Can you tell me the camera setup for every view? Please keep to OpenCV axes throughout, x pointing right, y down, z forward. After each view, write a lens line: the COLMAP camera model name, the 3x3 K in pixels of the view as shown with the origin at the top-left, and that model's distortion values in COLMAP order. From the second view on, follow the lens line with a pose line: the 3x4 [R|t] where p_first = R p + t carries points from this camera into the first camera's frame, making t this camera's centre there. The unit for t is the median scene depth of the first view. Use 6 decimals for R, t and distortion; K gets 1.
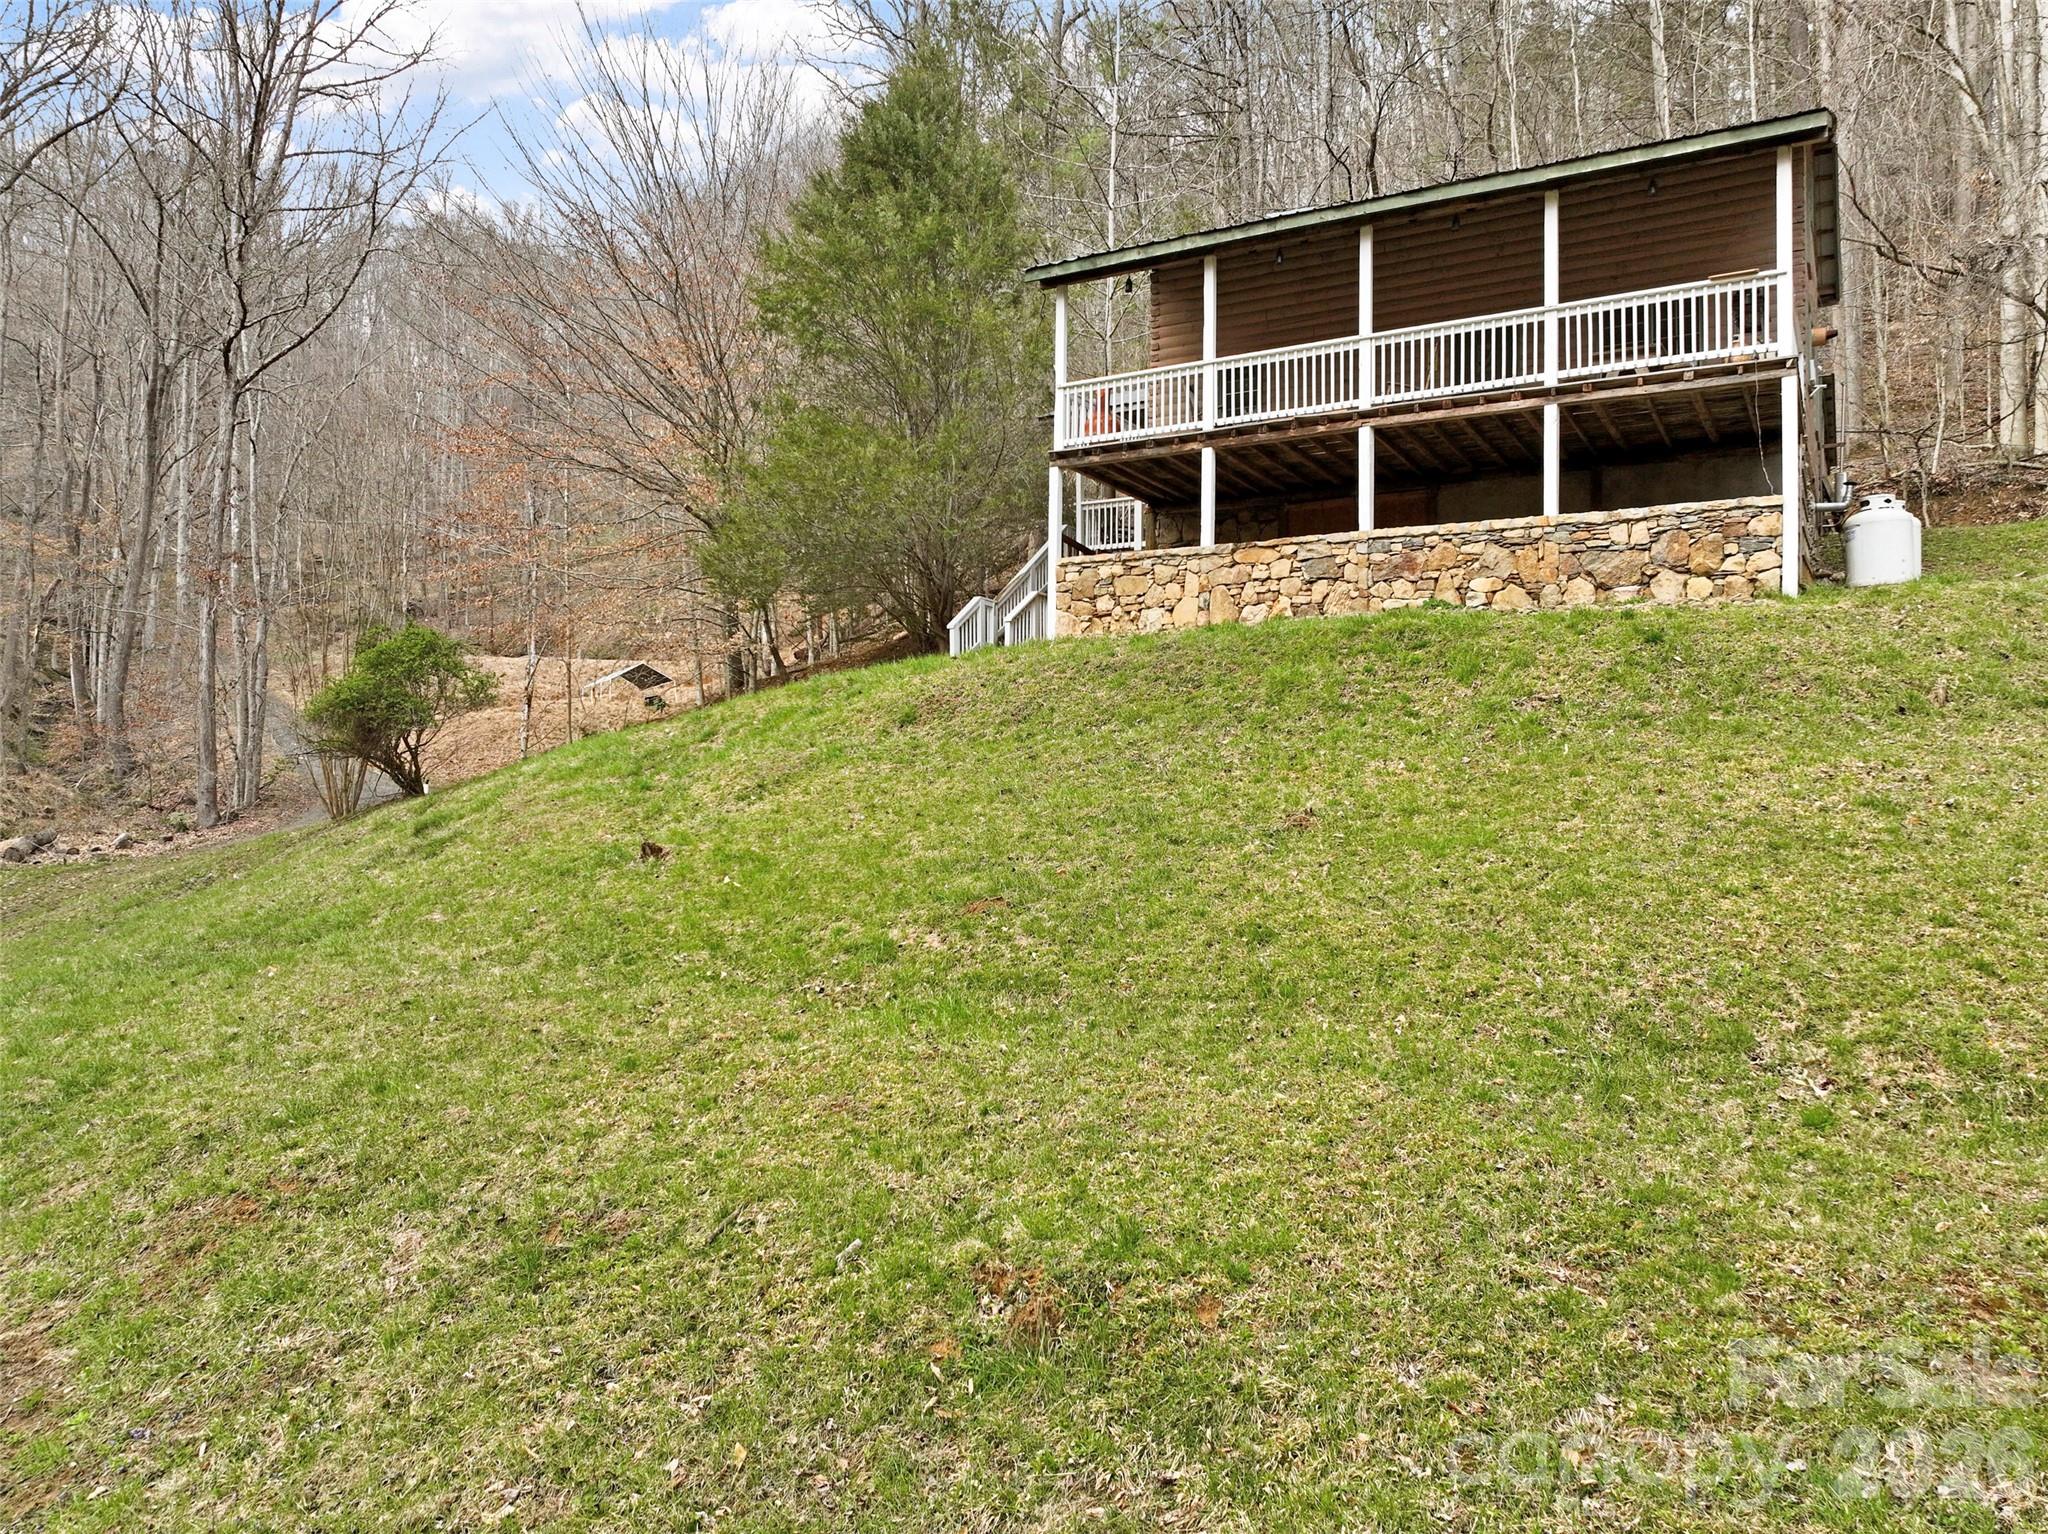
lens RADIAL K [[1446.2, 0, 1040.9], [0, 1446.2, 754.5], [0, 0, 1]] dist [0.005716, -0.006772]
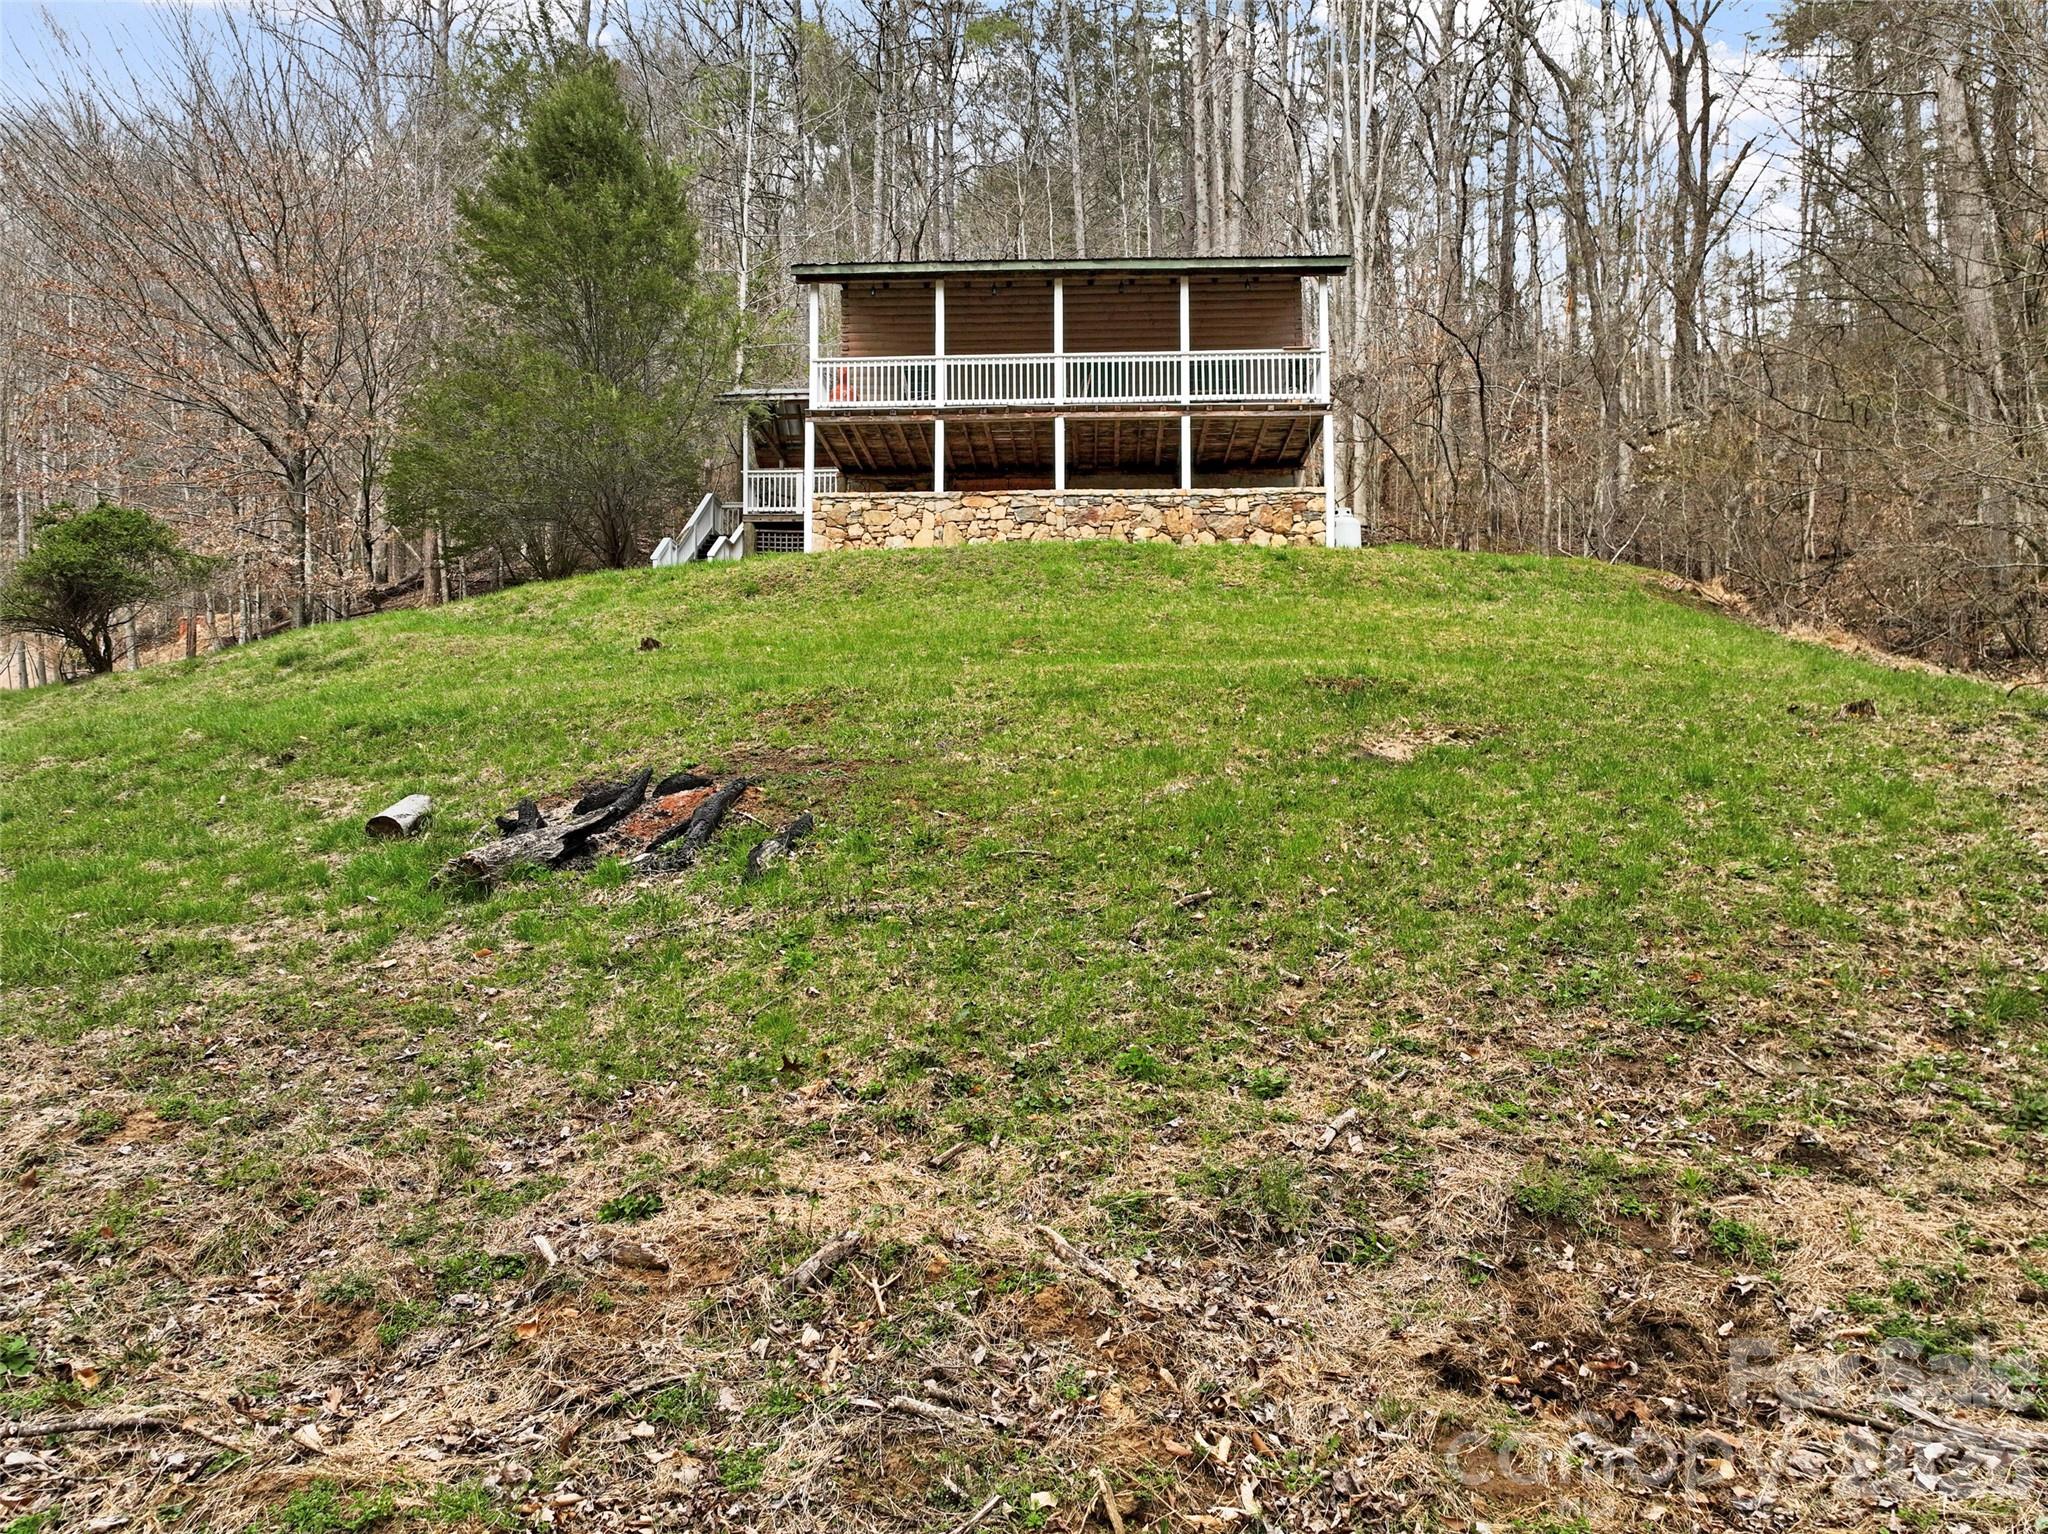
lens RADIAL K [[1446.2, 0, 1025.5], [0, 1446.2, 750.6], [0, 0, 1]] dist [0.005716, -0.006772]
pose [[0.888685, 0.024475, 0.457864, -0.457498], [-0.007798, 0.999237, -0.038279, 0.157974], [-0.458452, 0.030448, 0.888198, -0.240148]]
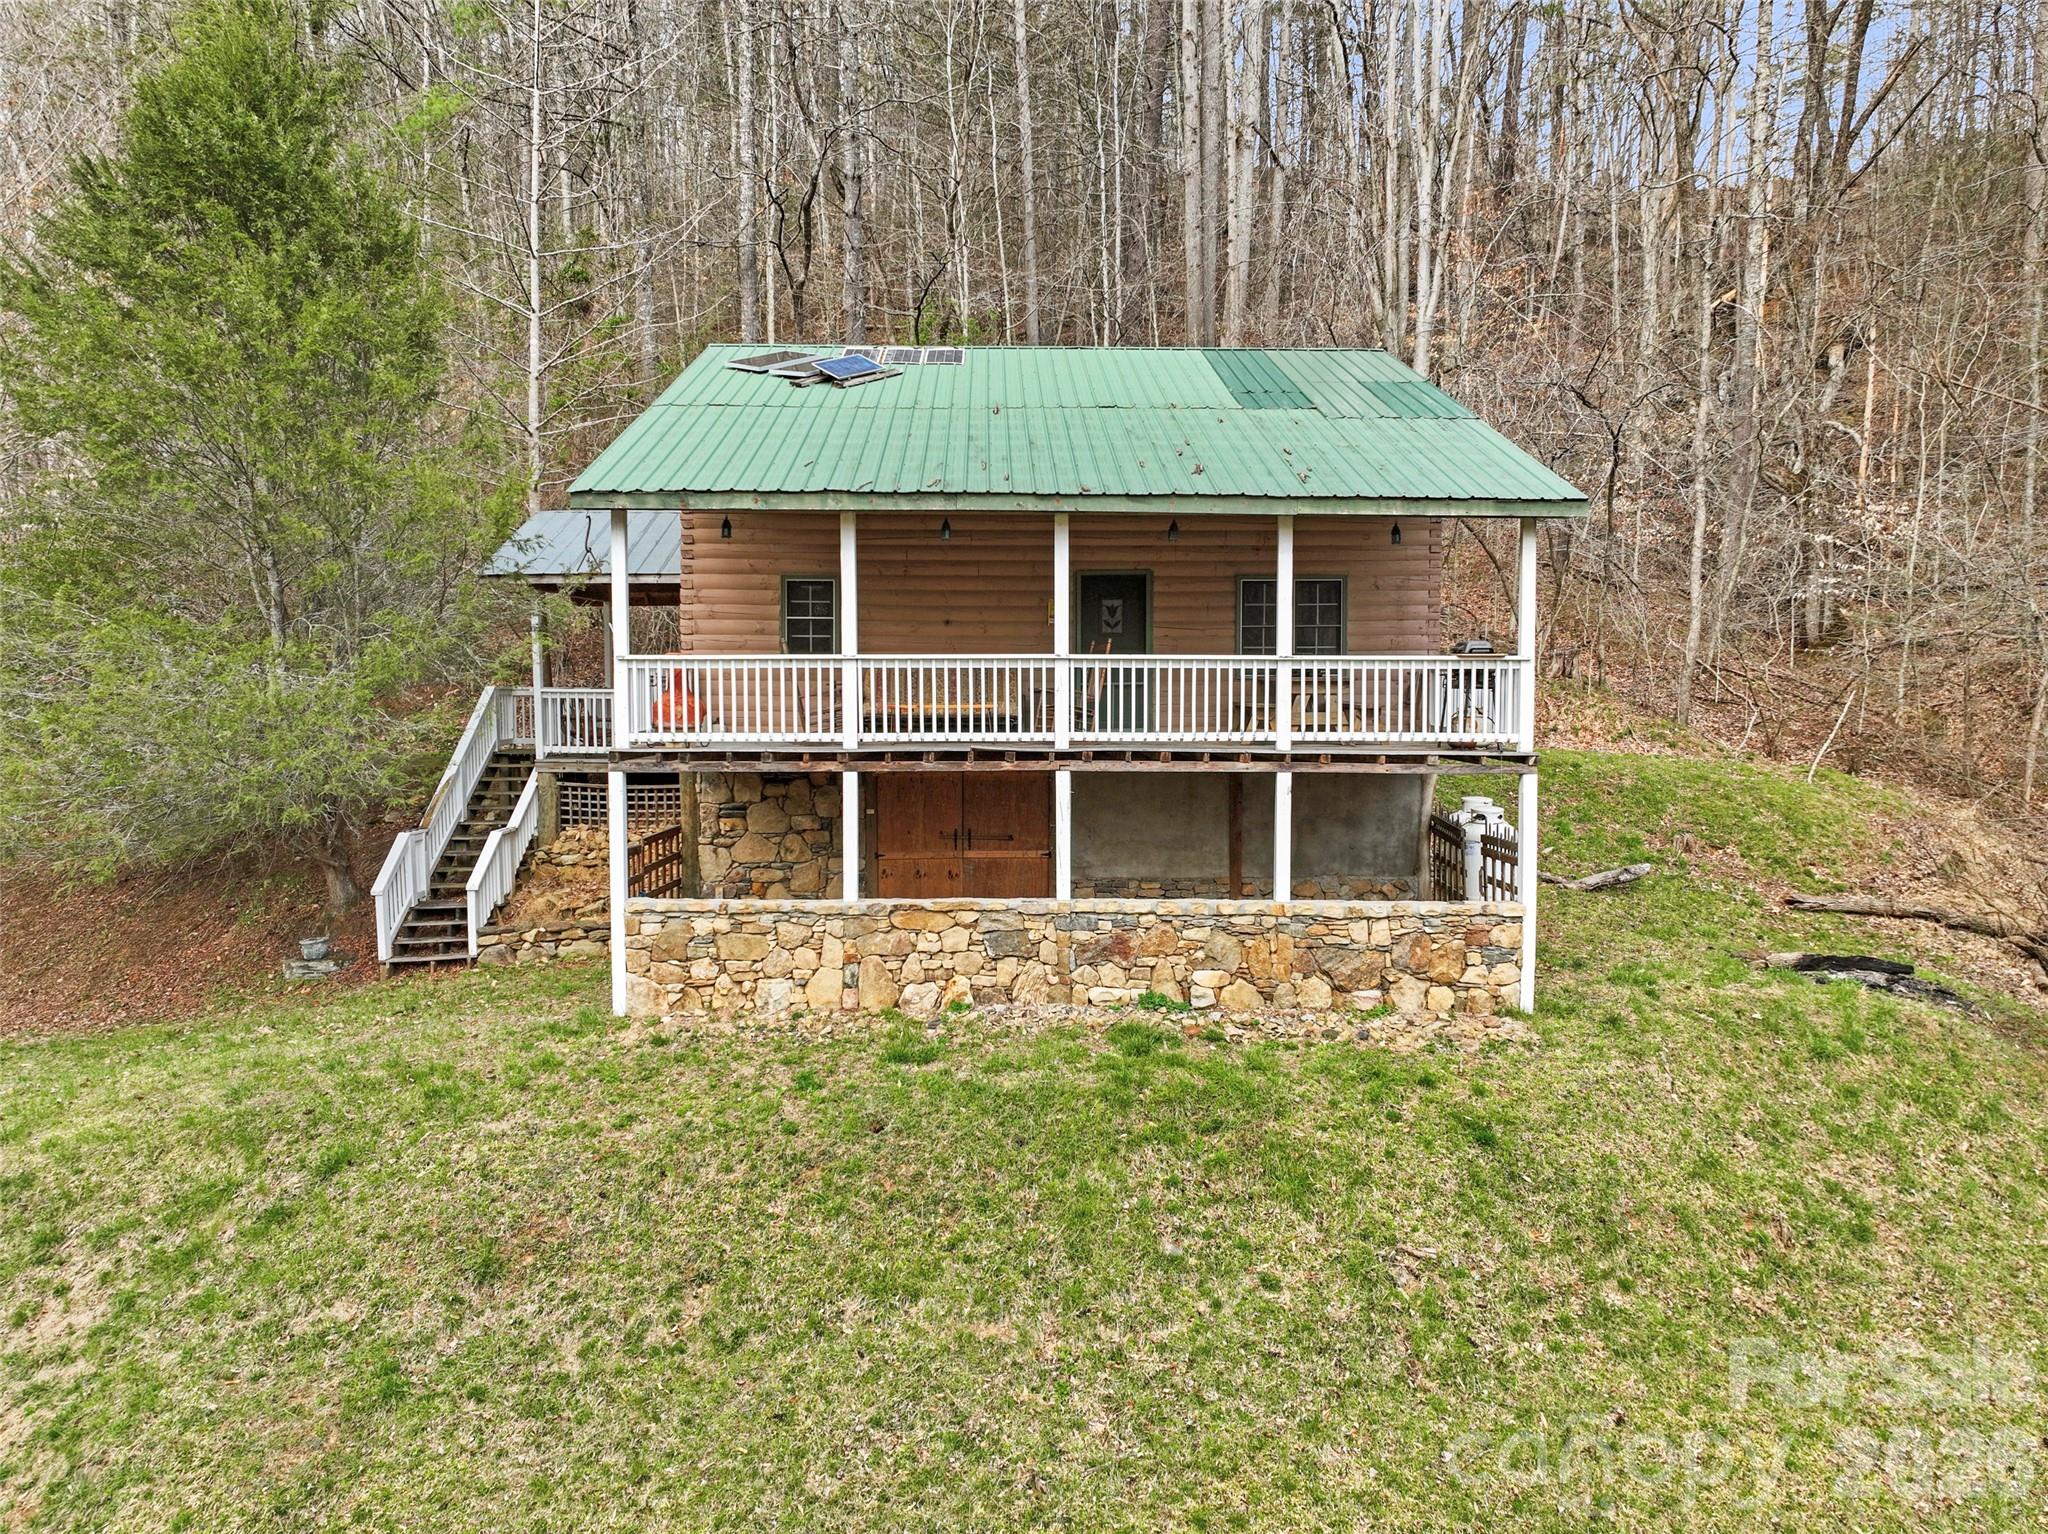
lens RADIAL K [[1446.2, 0, 1031.0], [0, 1446.2, 742.7], [0, 0, 1]] dist [0.005716, -0.006772]
pose [[0.855583, -0.044212, 0.515775, -0.209579], [-0.012240, 0.994340, 0.105539, -0.333829], [-0.517522, -0.096610, 0.850199, 0.335778]]
